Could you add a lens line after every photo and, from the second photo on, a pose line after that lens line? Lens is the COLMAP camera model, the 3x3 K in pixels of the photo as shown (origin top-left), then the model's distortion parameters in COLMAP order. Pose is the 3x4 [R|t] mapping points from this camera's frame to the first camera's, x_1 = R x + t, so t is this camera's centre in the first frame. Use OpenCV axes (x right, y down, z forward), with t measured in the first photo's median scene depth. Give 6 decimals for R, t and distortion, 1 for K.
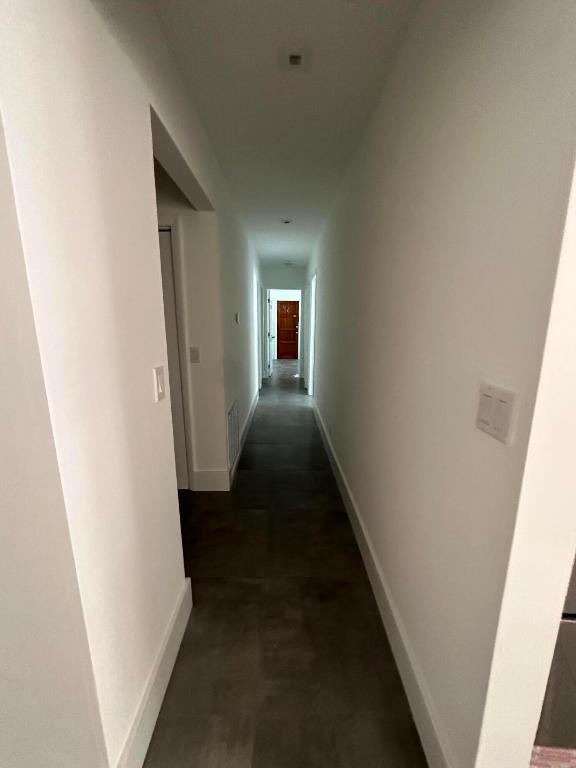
lens RADIAL K [[307.2, 0, 287.8], [0, 307.2, 384.0], [0, 0, 1]] dist [-0.000515, -0.000261]
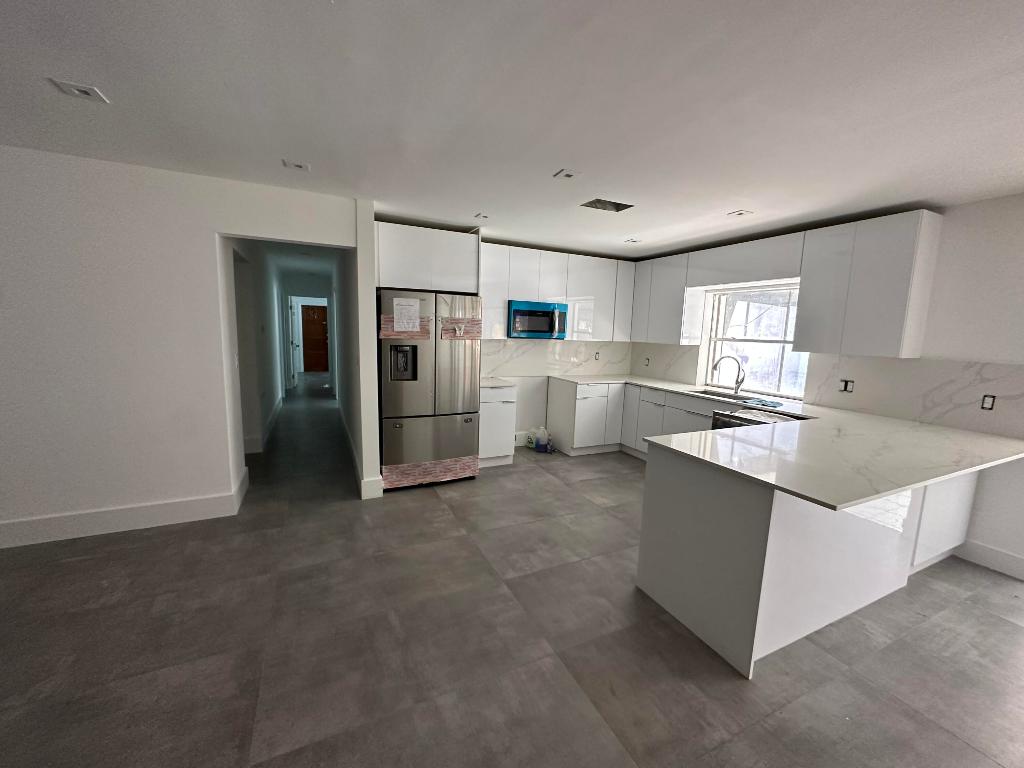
lens RADIAL K [[409.5, 0, 513.0], [0, 409.5, 385.3], [0, 0, 1]] dist [-0.000515, -0.000261]
pose [[0.908794, -0.029467, 0.416204, 0.027876], [0.055516, 0.997174, -0.050622, 0.072042], [-0.413536, 0.069111, 0.907861, -0.417965]]
